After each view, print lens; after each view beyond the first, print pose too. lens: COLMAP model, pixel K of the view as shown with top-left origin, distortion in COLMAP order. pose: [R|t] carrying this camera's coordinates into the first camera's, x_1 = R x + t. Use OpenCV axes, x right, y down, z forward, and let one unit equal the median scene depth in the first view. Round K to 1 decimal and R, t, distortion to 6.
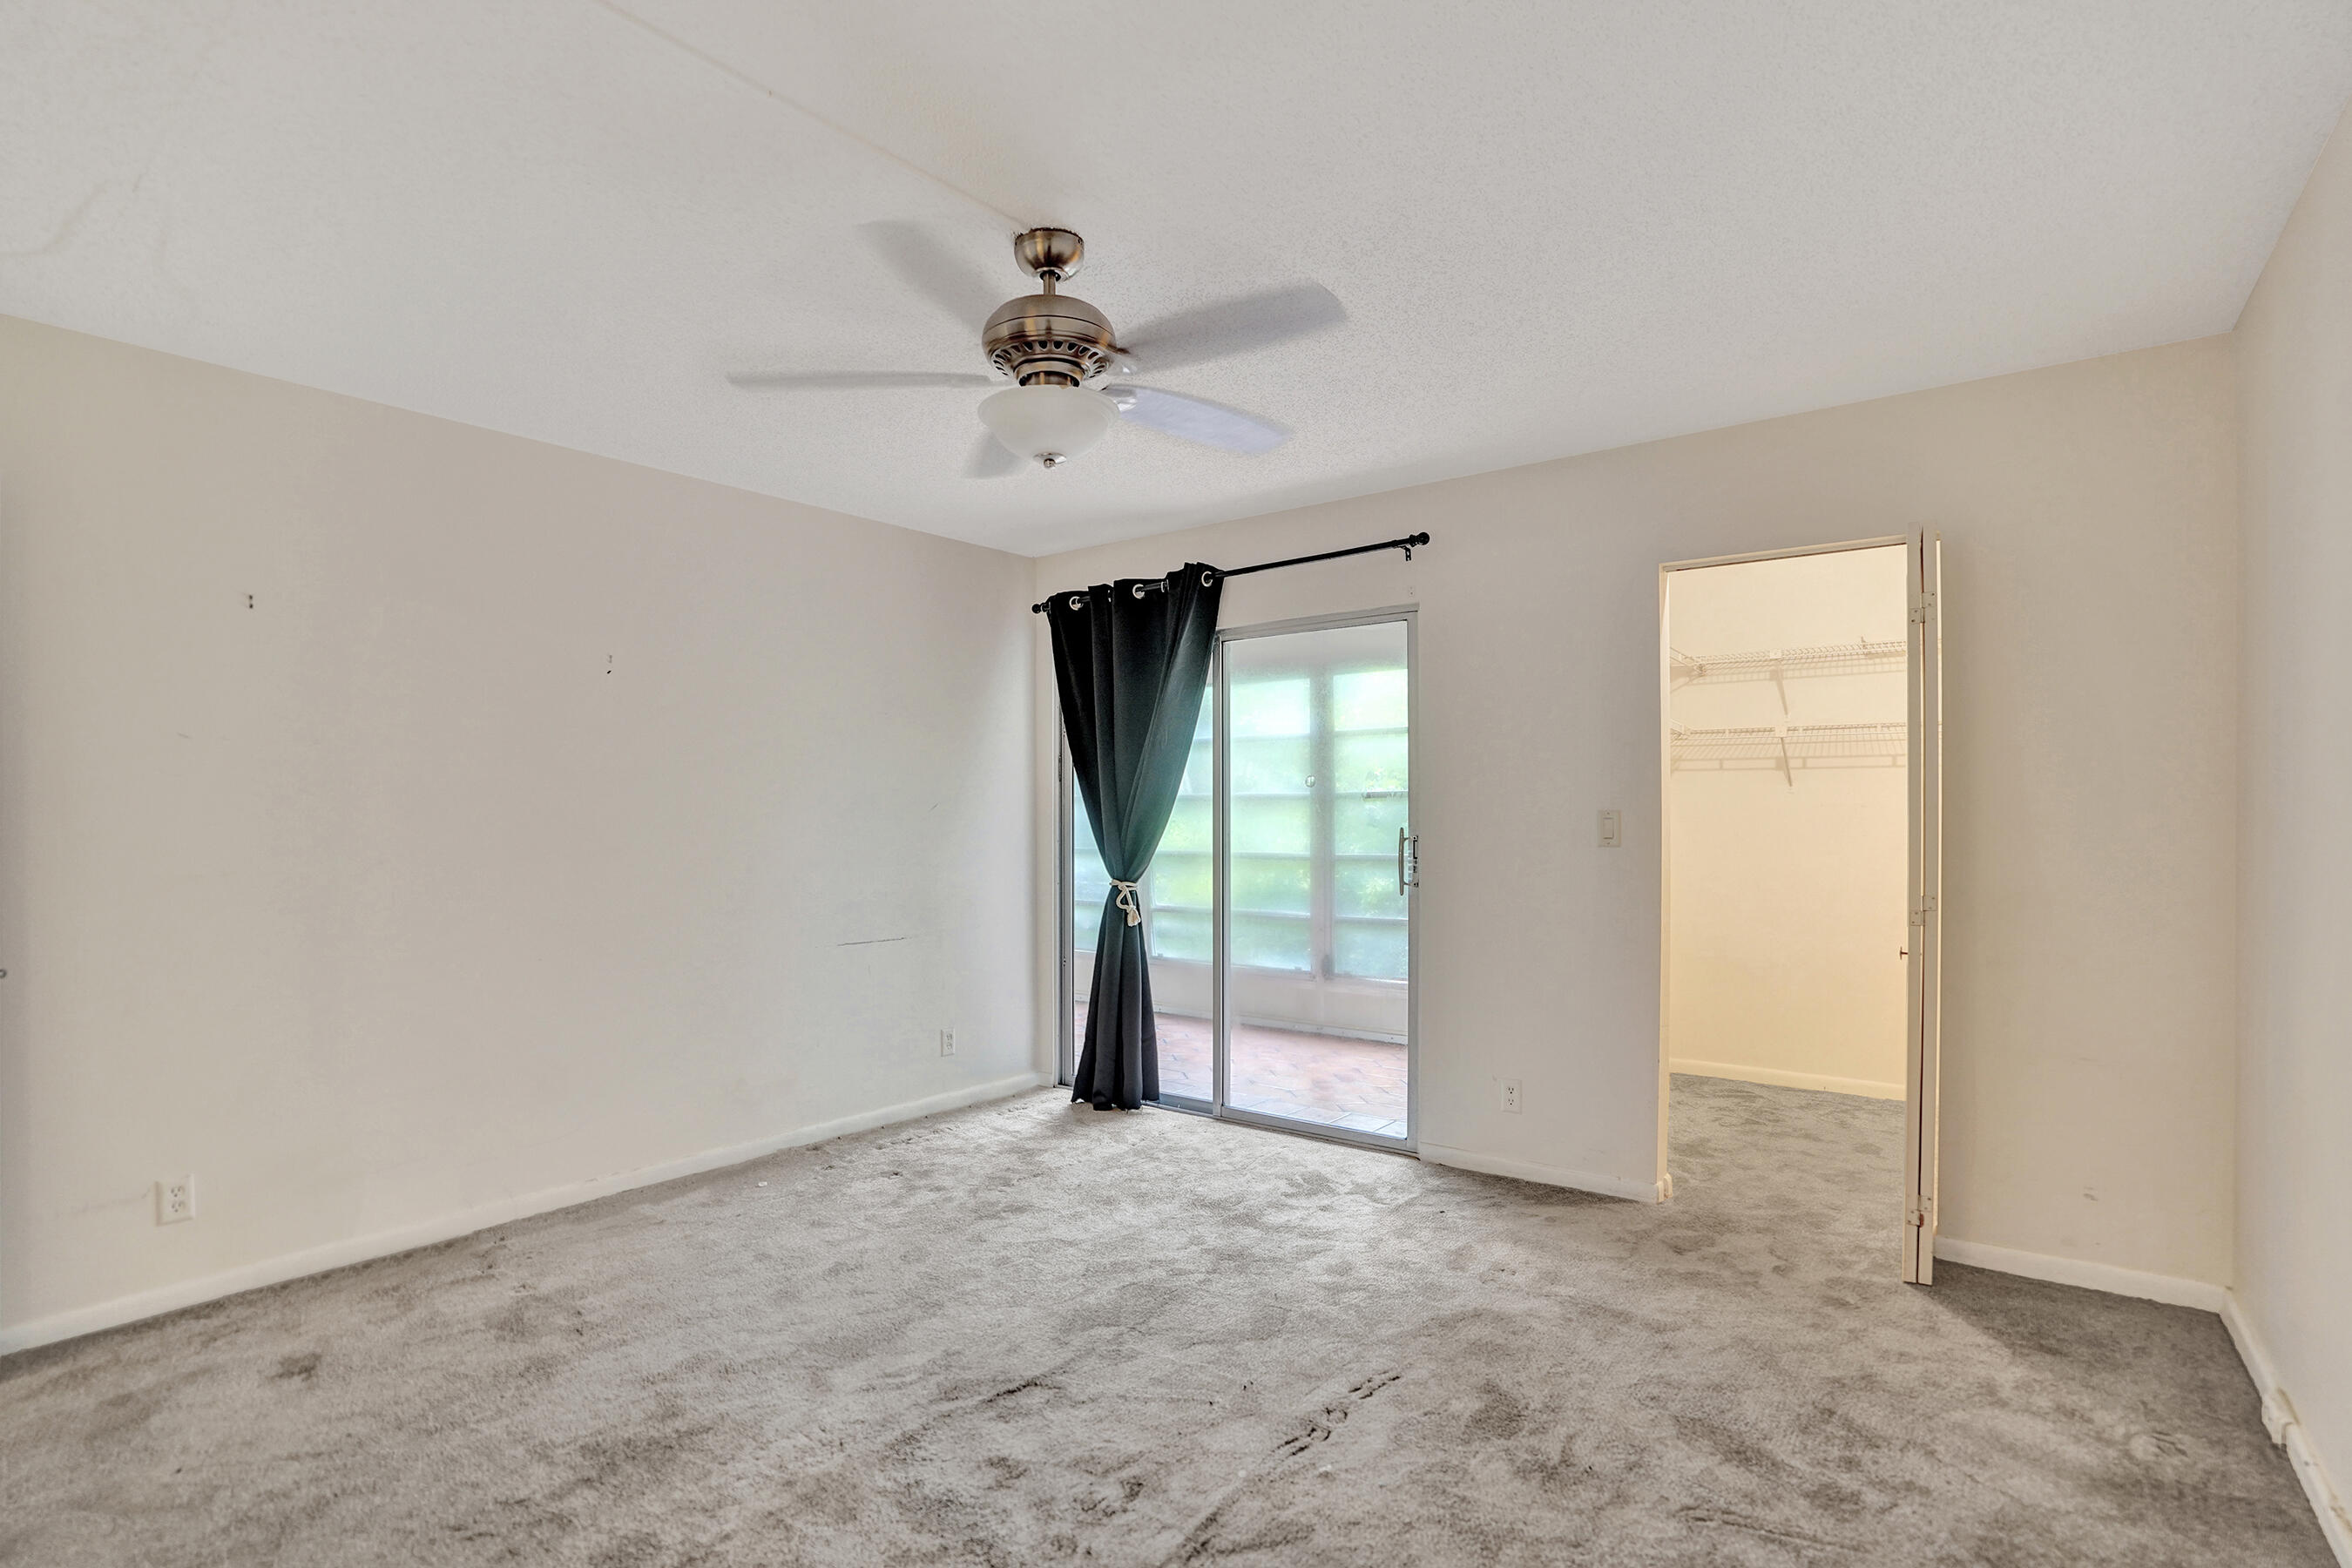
lens RADIAL K [[1123.3, 0, 1169.8], [0, 1123.3, 815.0], [0, 0, 1]] dist [-0.075027, 0.024704]
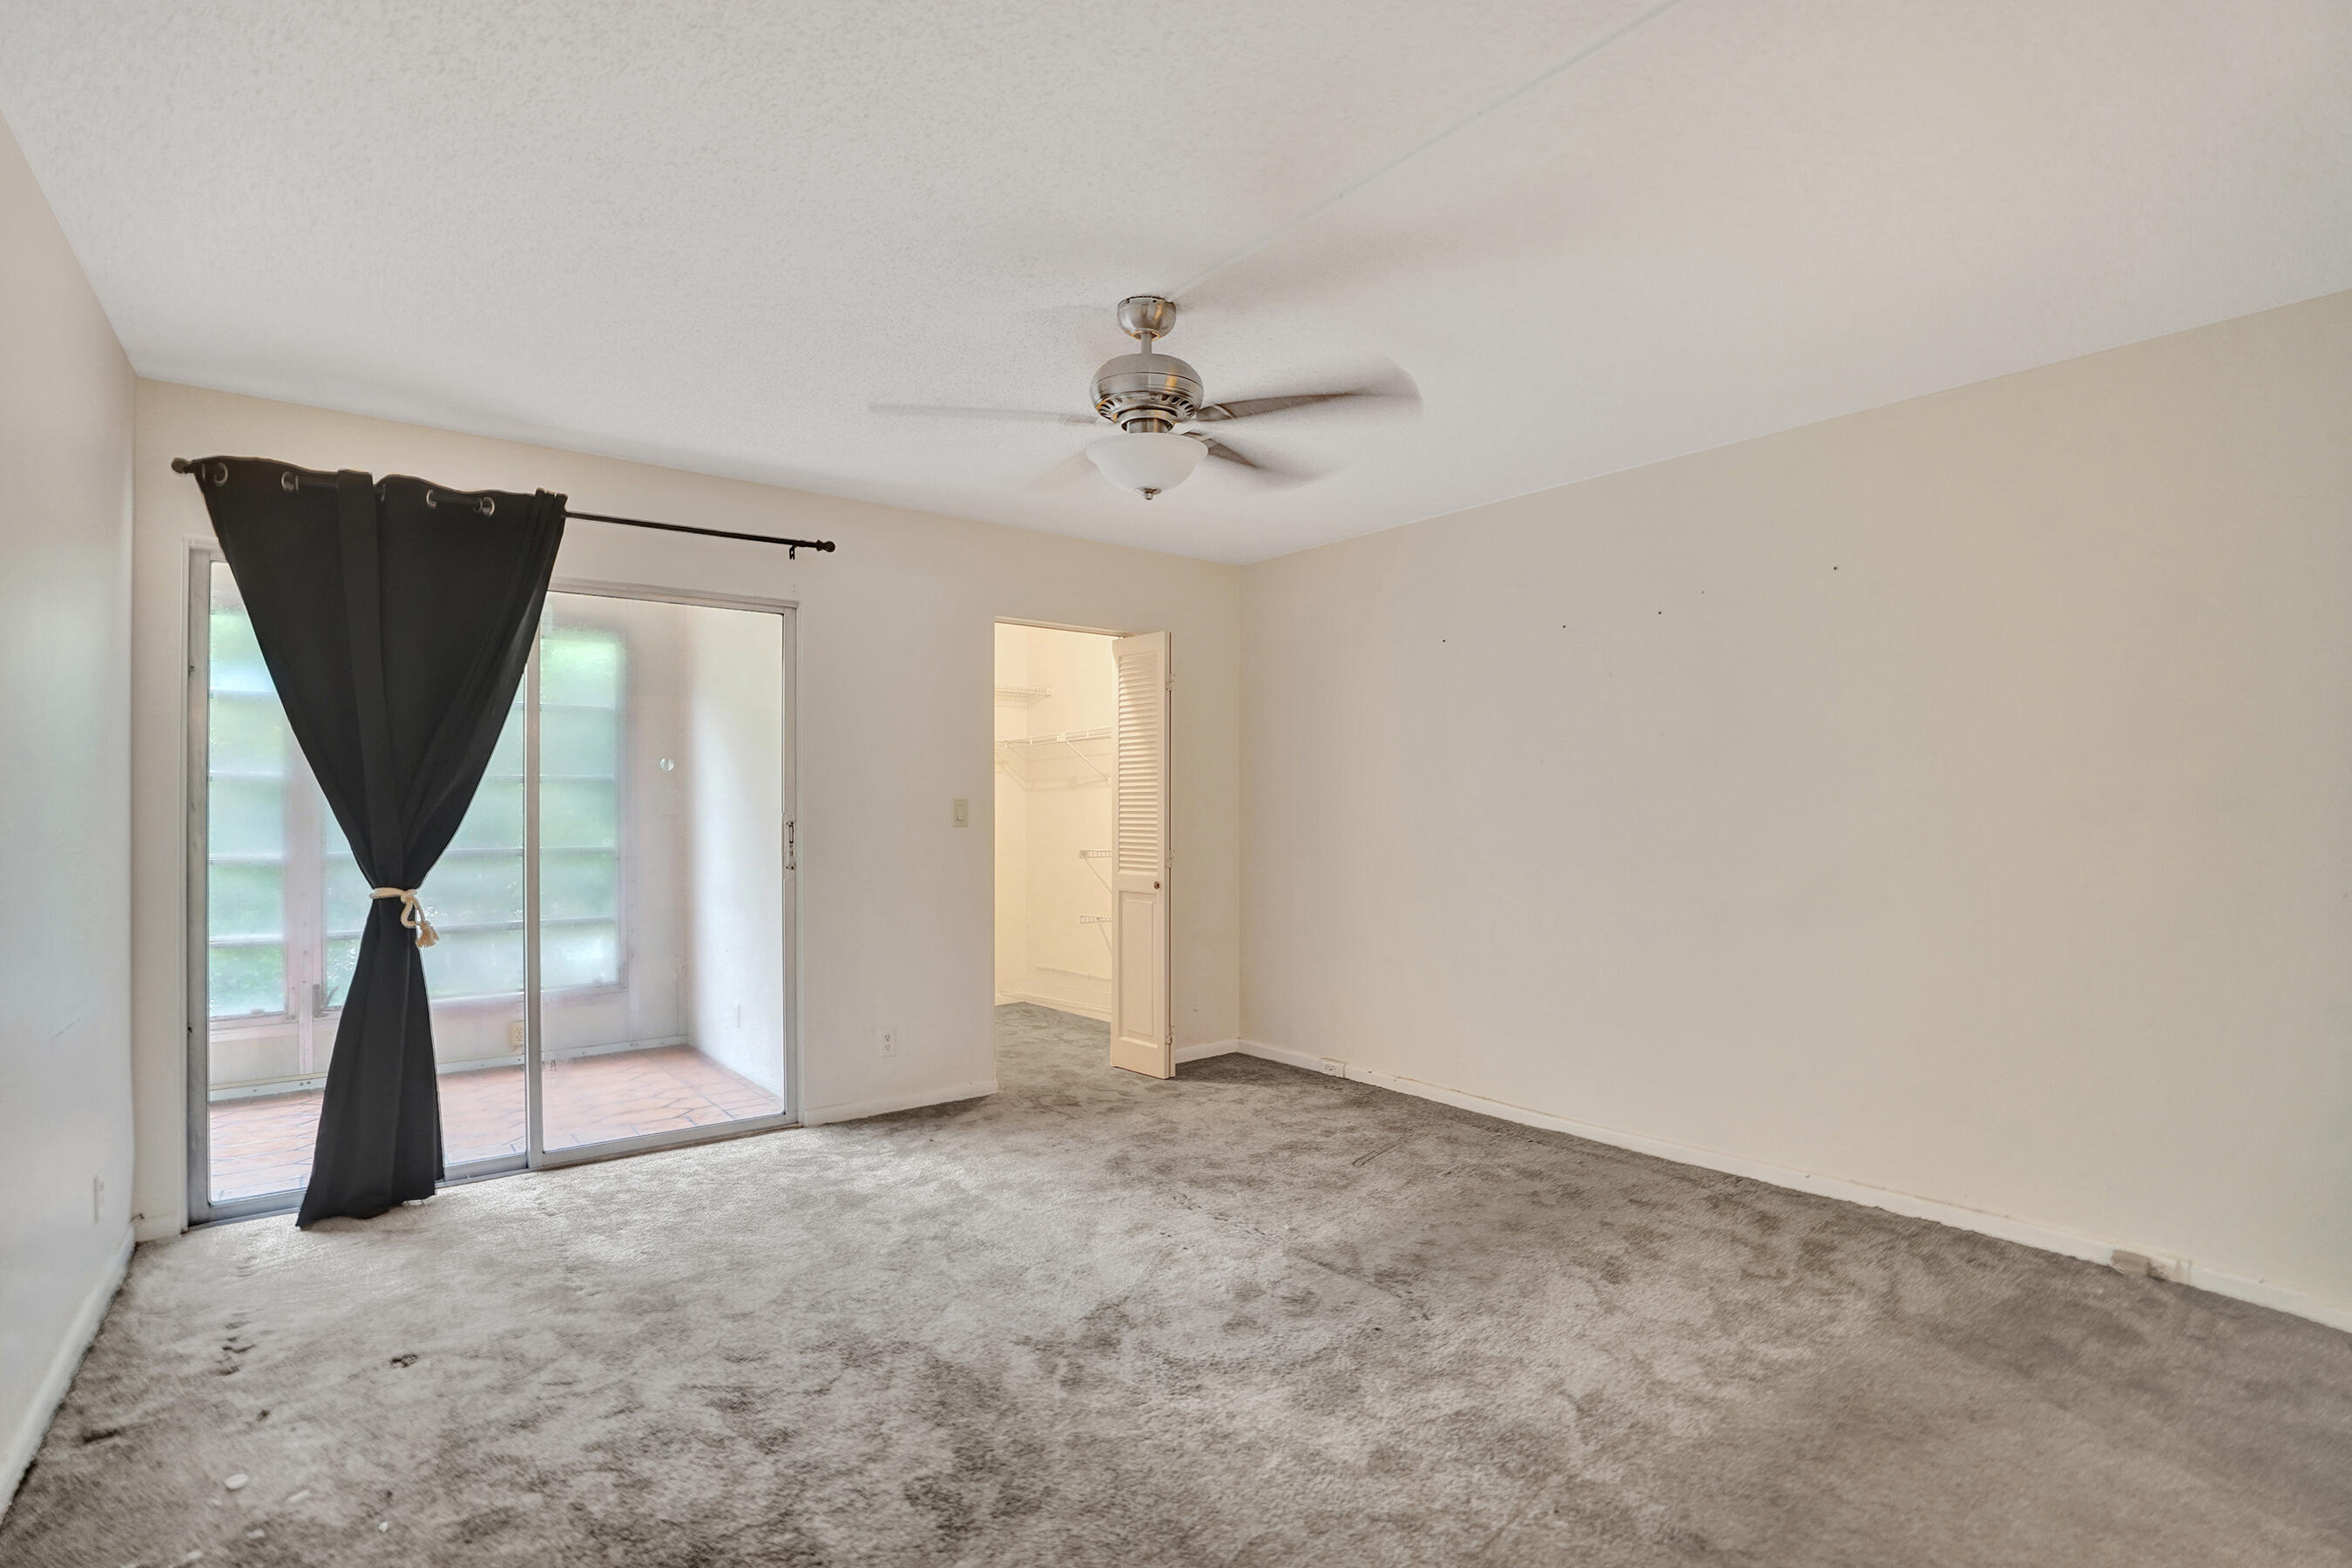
lens RADIAL K [[1102.2, 0, 1211.5], [0, 1102.2, 789.1], [0, 0, 1]] dist [-0.066987, 0.022898]
pose [[0.225539, 0.018442, 0.974060, -0.803816], [0.001693, 0.999812, -0.019322, 0.010662], [-0.974233, 0.006007, 0.225465, 0.444830]]
